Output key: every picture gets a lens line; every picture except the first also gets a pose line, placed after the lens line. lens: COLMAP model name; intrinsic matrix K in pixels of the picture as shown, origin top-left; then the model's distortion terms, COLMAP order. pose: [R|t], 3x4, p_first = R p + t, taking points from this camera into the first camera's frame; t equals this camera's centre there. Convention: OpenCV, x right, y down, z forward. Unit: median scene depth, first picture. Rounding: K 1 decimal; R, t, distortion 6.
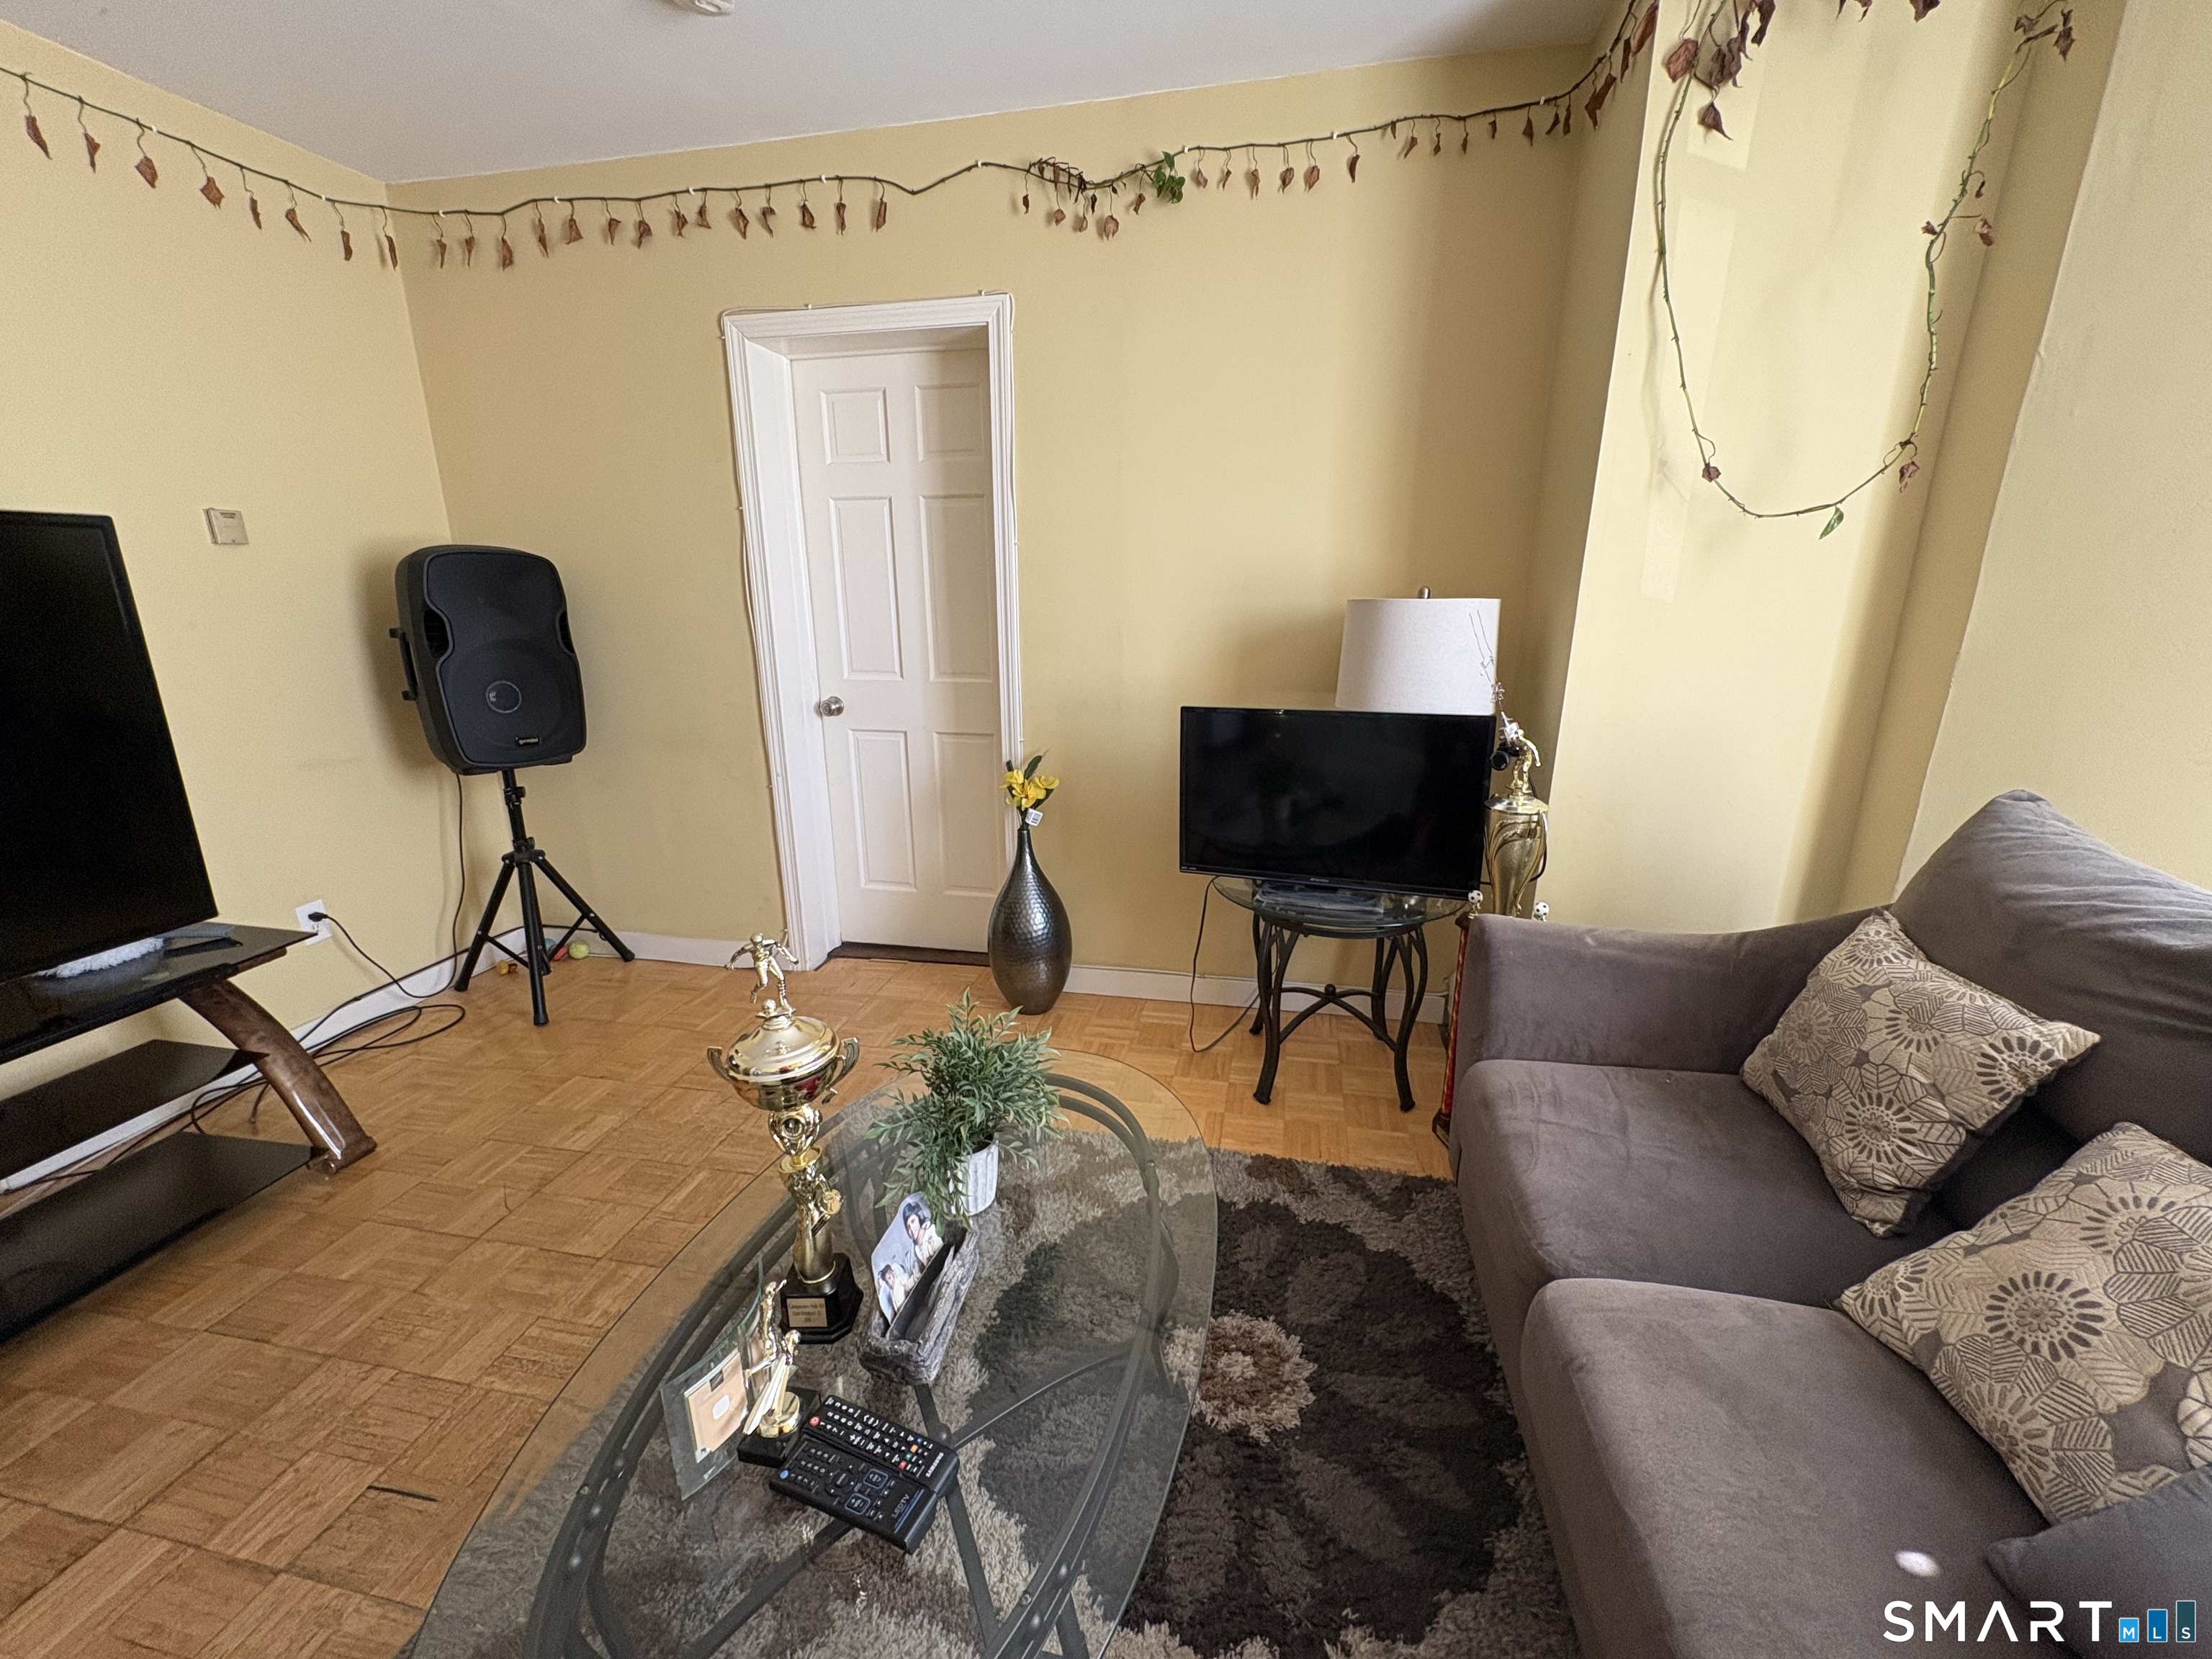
lens RADIAL K [[881.1, 0, 1109.6], [0, 881.1, 826.7], [0, 0, 1]] dist [-0.002311, -0.000746]
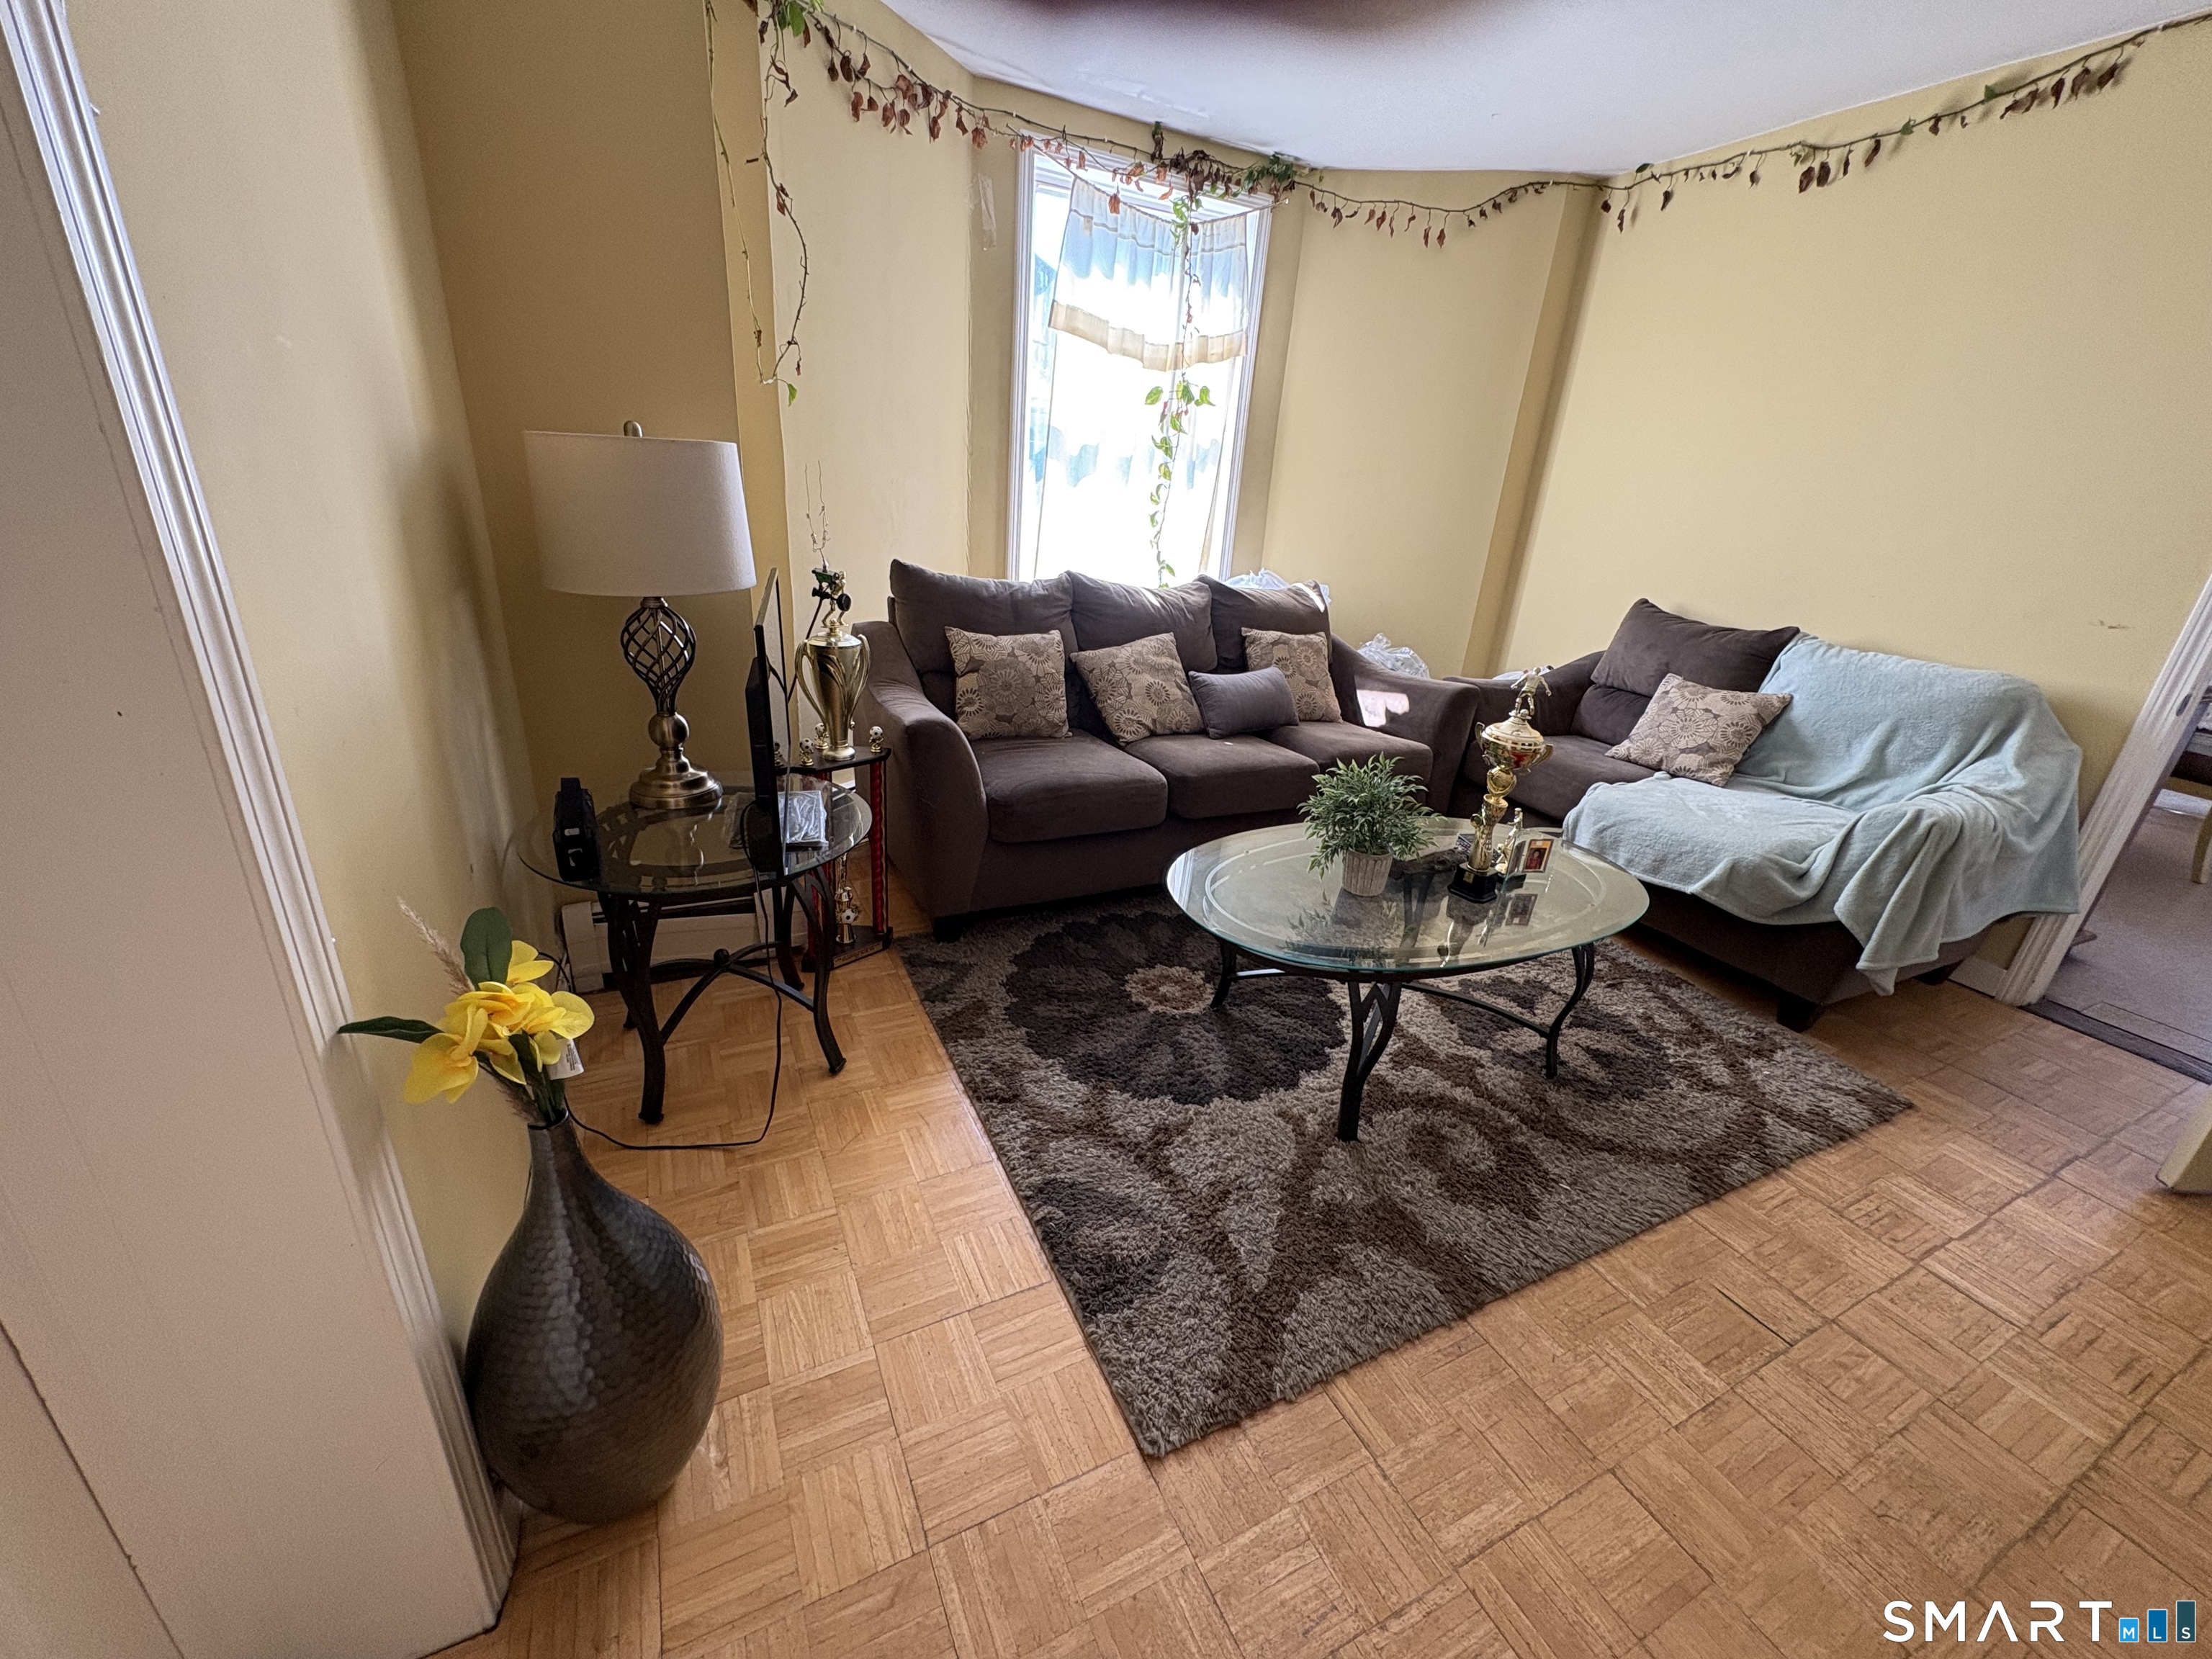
lens RADIAL K [[881.1, 0, 1105.5], [0, 881.1, 829.3], [0, 0, 1]] dist [-0.002311, -0.000746]
pose [[-0.613314, -0.331043, 0.717117, -0.639821], [0.144385, 0.845638, 0.513857, -0.350876], [-0.776530, 0.418696, -0.470844, 1.355080]]
